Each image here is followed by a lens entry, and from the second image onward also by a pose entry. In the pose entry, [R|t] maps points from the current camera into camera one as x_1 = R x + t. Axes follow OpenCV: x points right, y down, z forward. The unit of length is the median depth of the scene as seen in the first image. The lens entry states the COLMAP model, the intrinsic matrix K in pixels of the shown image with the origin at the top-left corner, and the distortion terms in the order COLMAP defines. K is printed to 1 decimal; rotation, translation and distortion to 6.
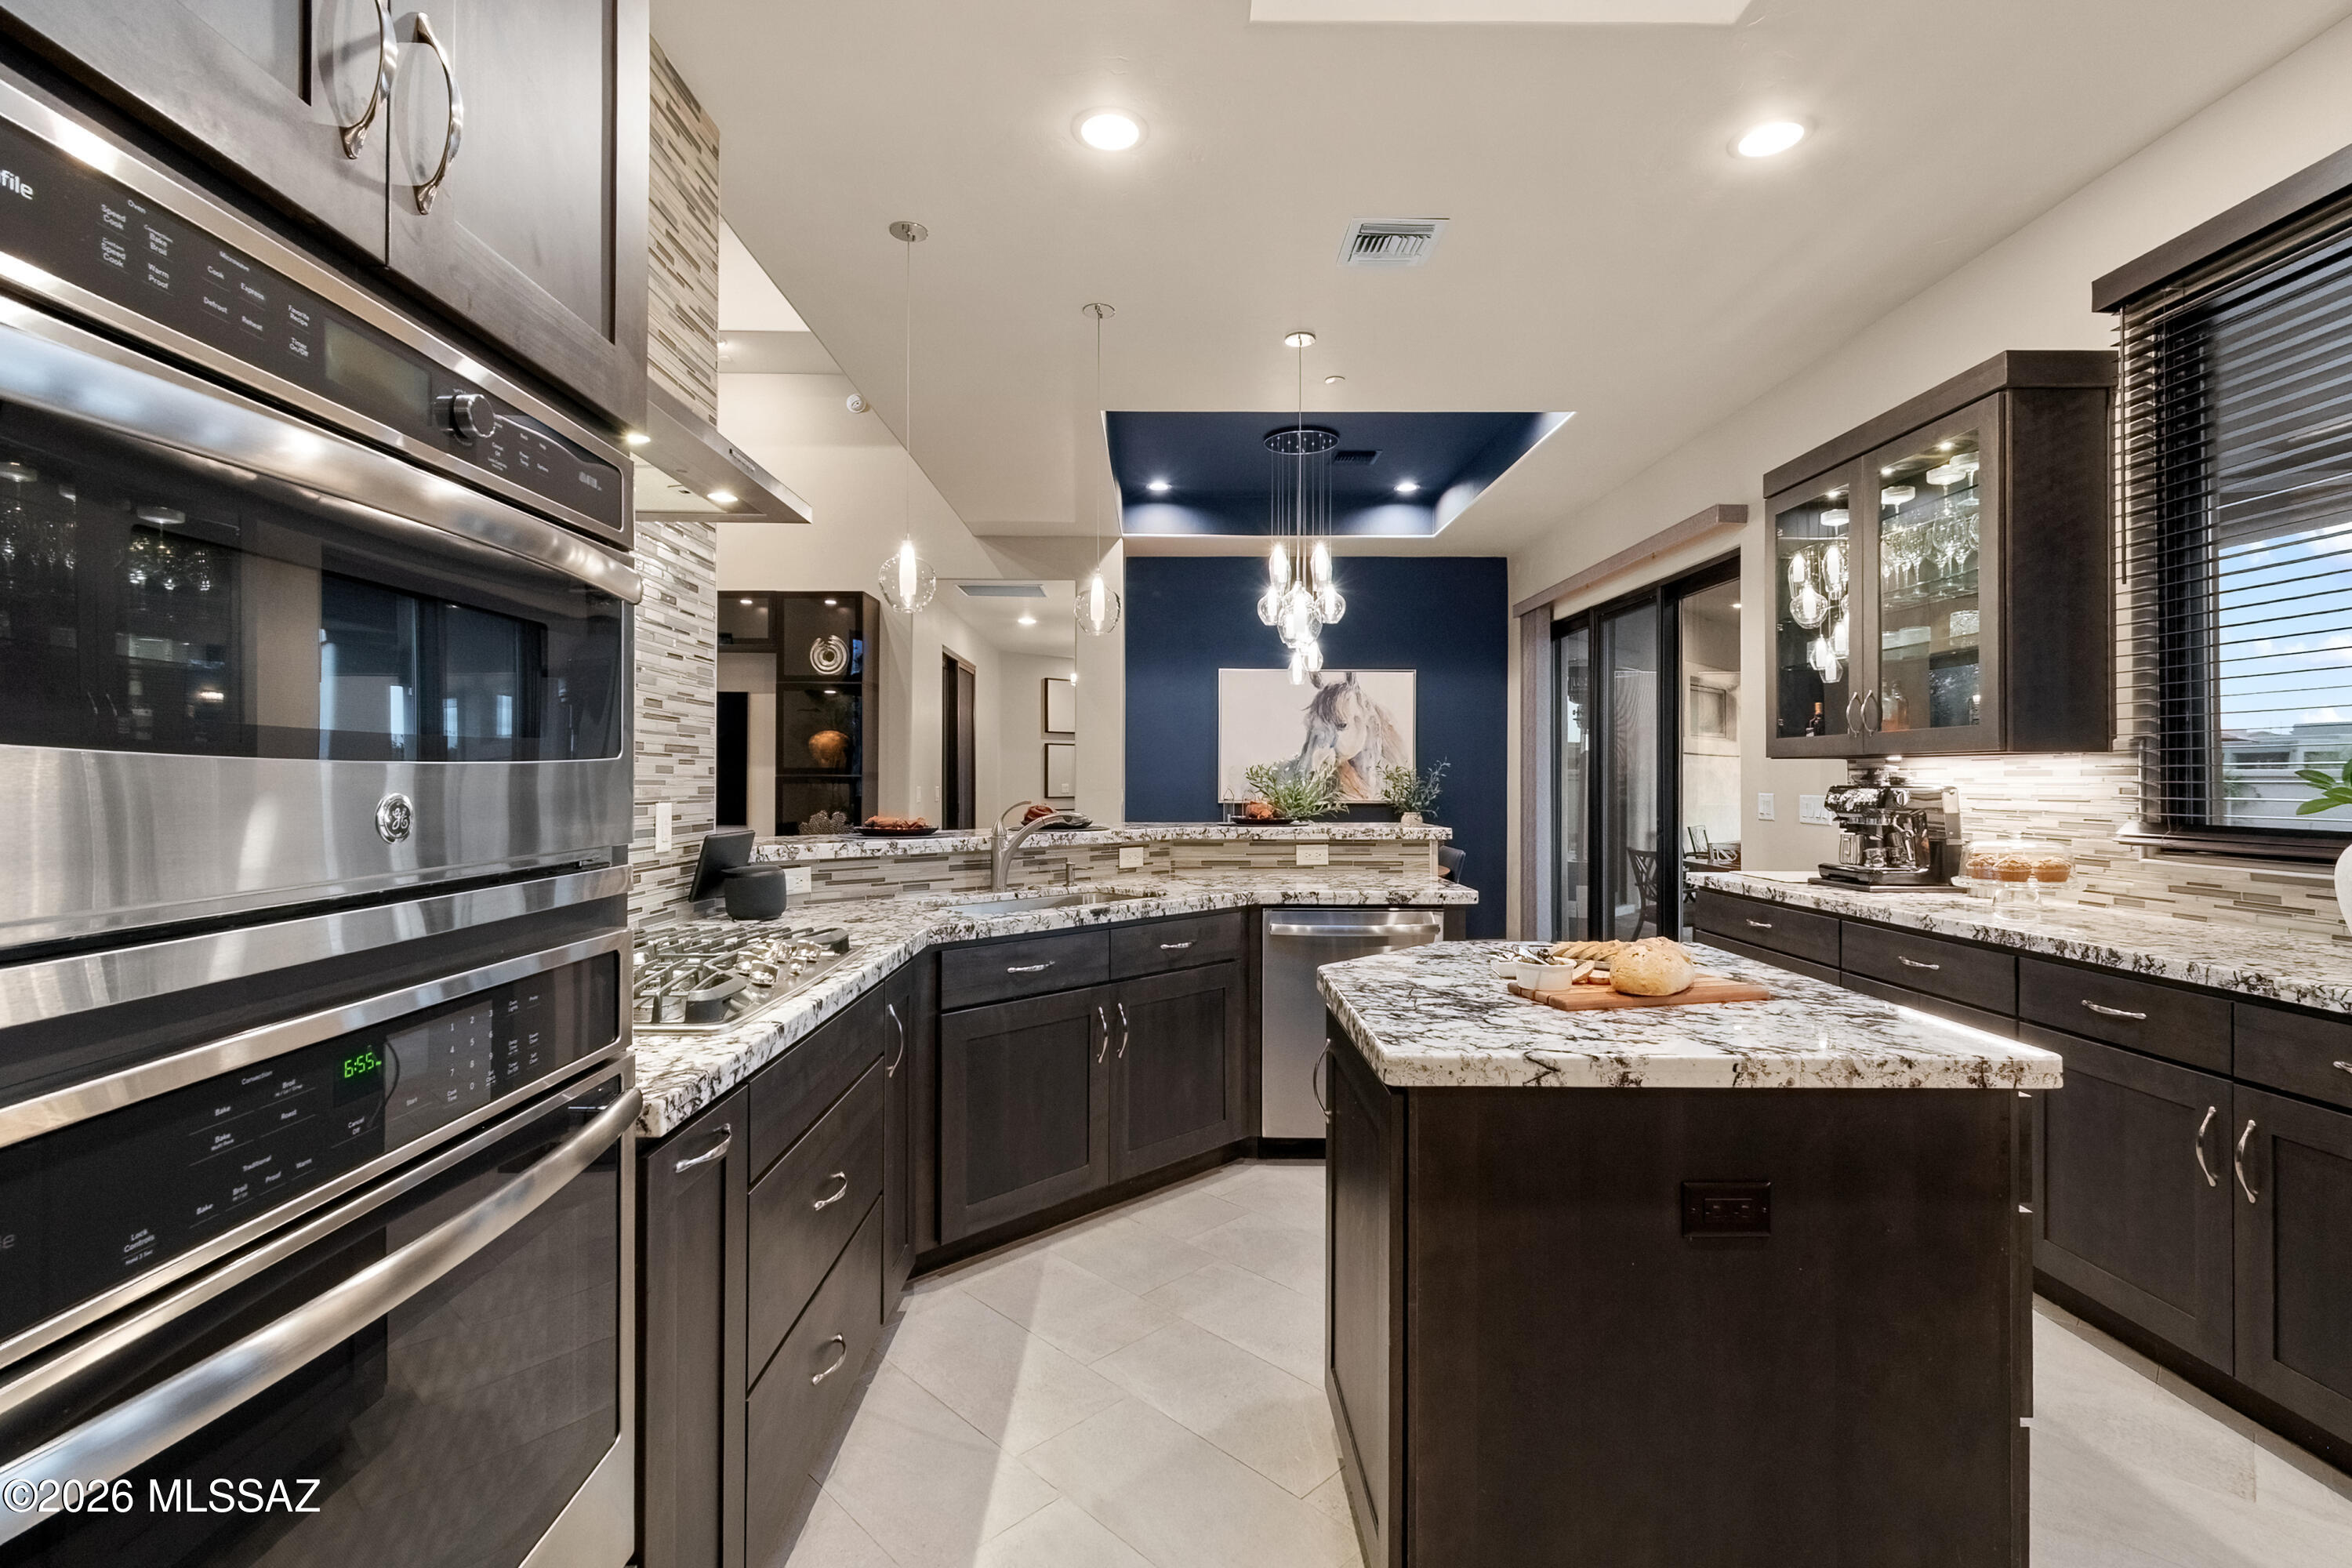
lens RADIAL K [[1057.6, 0, 1176.0], [0, 1057.6, 784.0], [0, 0, 1]] dist [0.016682, 0.000020]
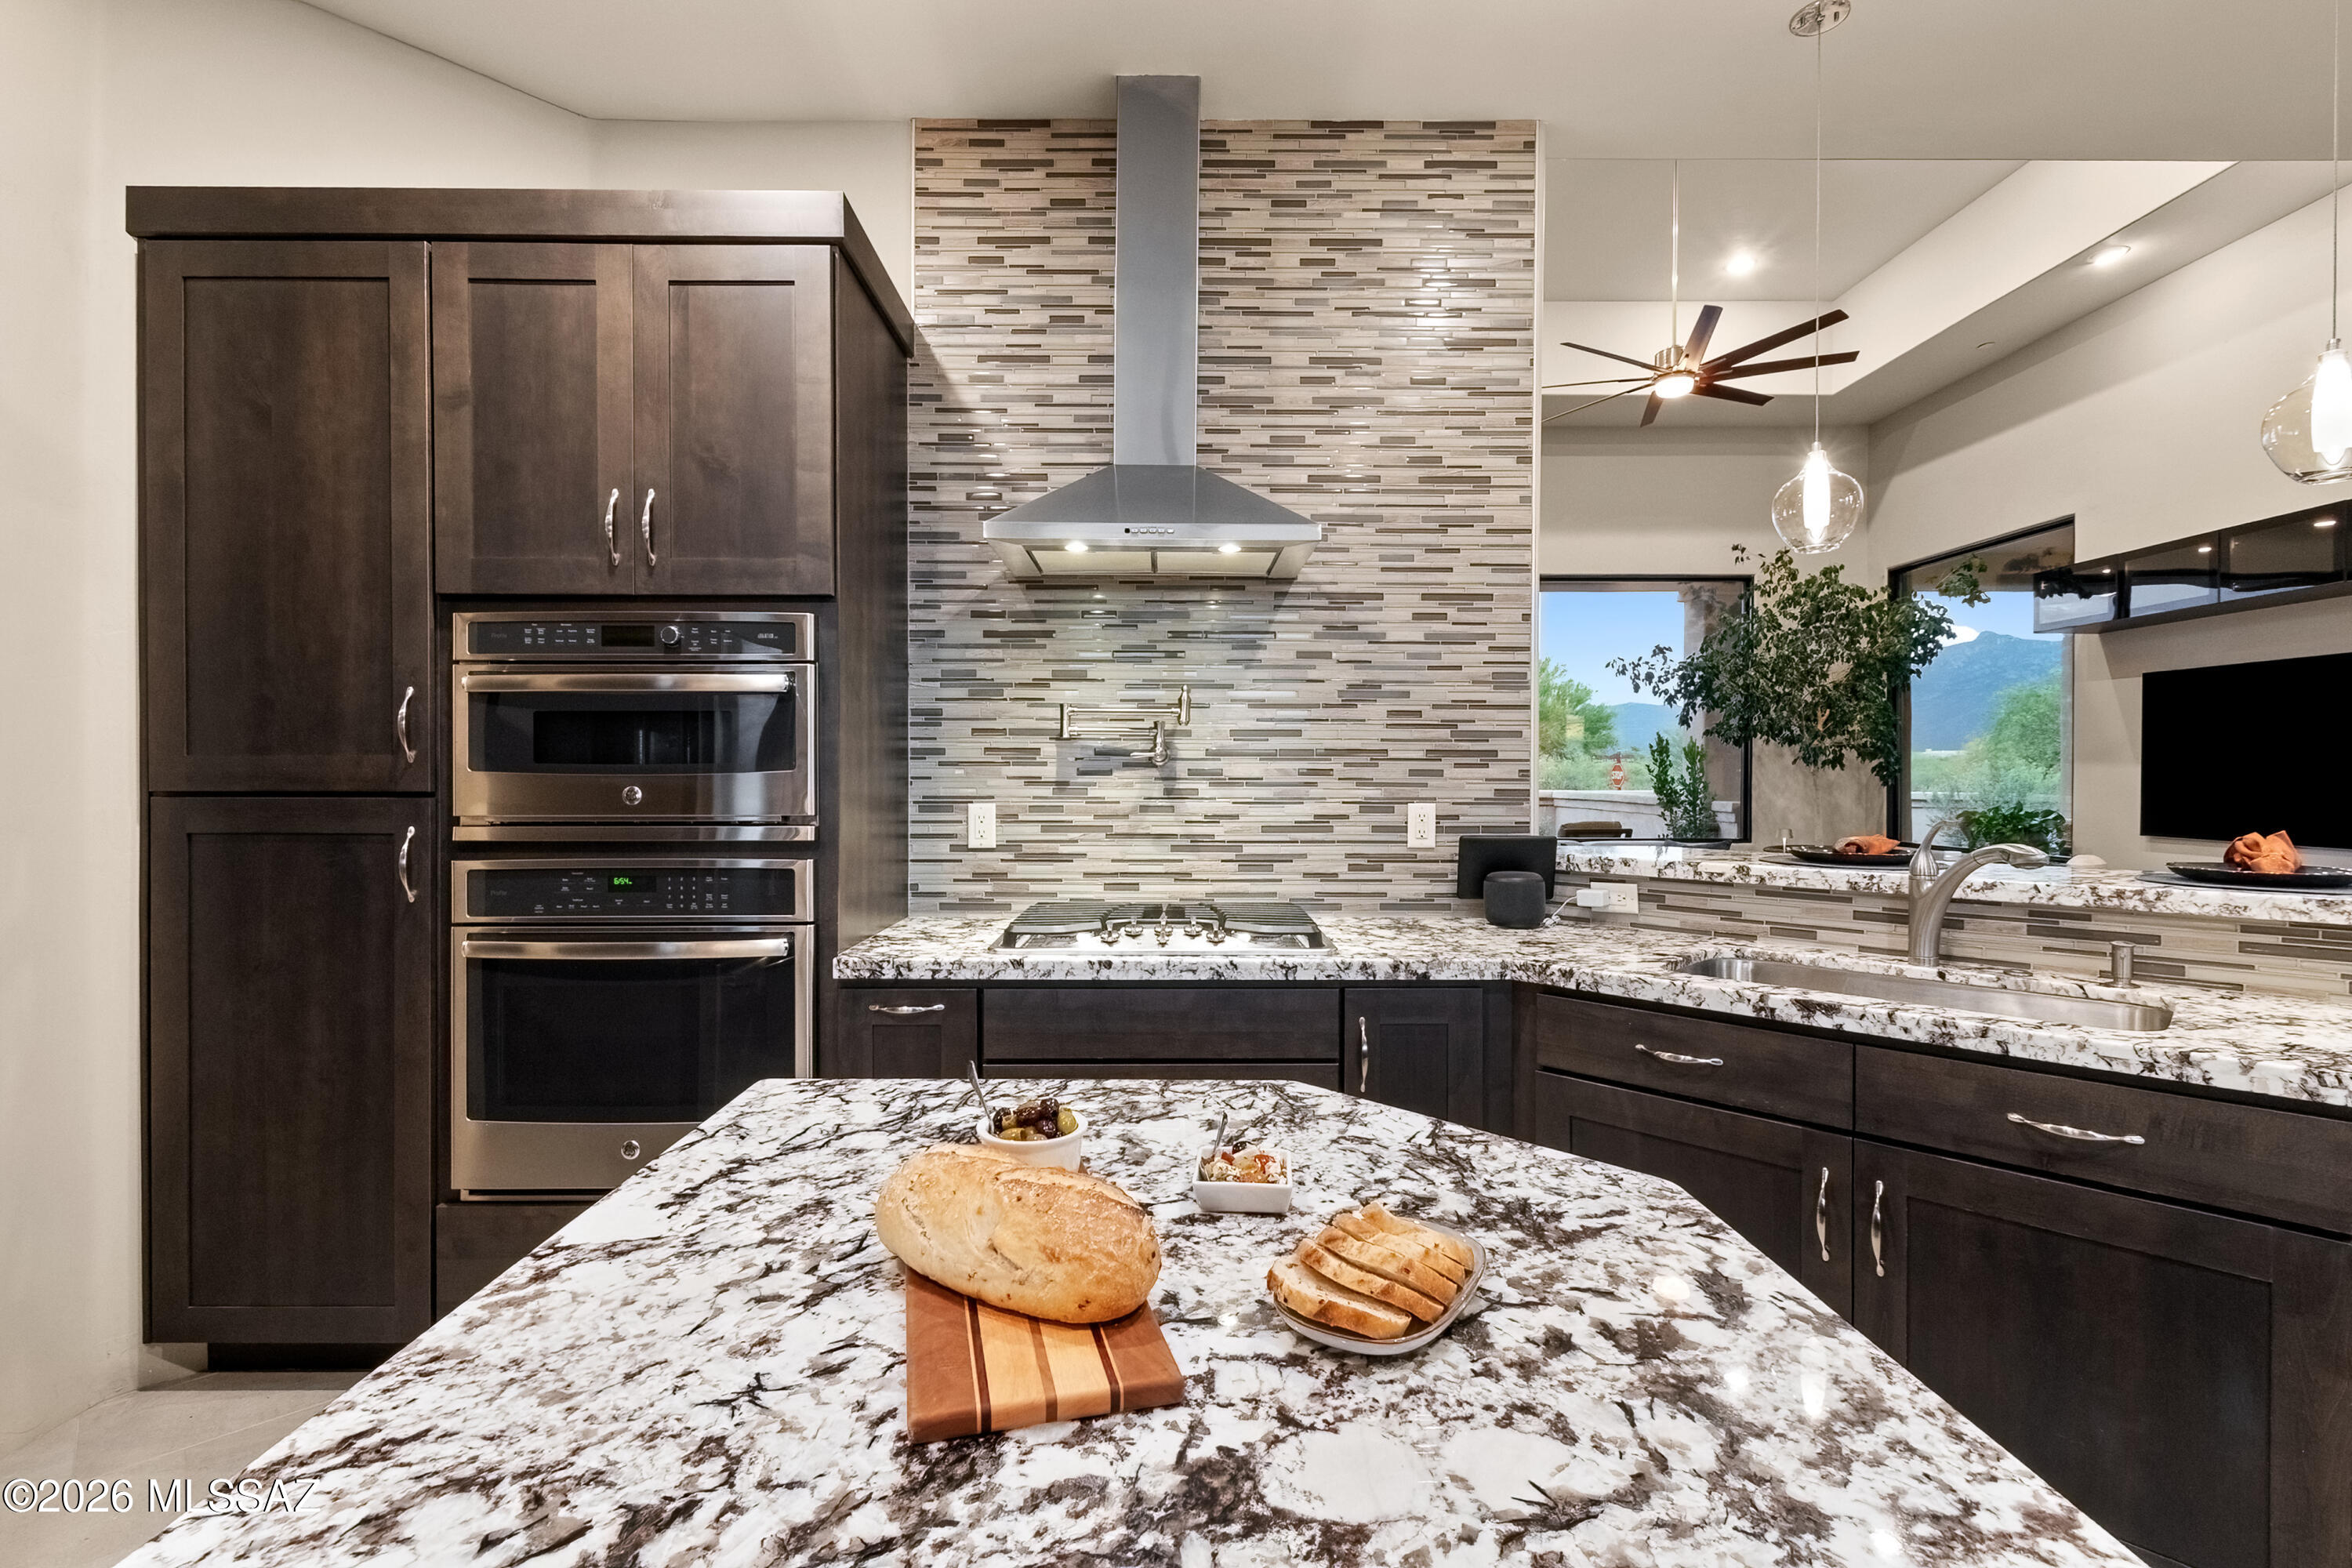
lens RADIAL K [[1057.6, 0, 1176.0], [0, 1057.6, 784.0], [0, 0, 1]] dist [0.016682, 0.000020]
pose [[-0.005461, 0.005124, -0.999972, 0.539464], [-0.006837, 0.999963, 0.005162, -0.005428], [0.999962, 0.006865, -0.005426, 0.652656]]
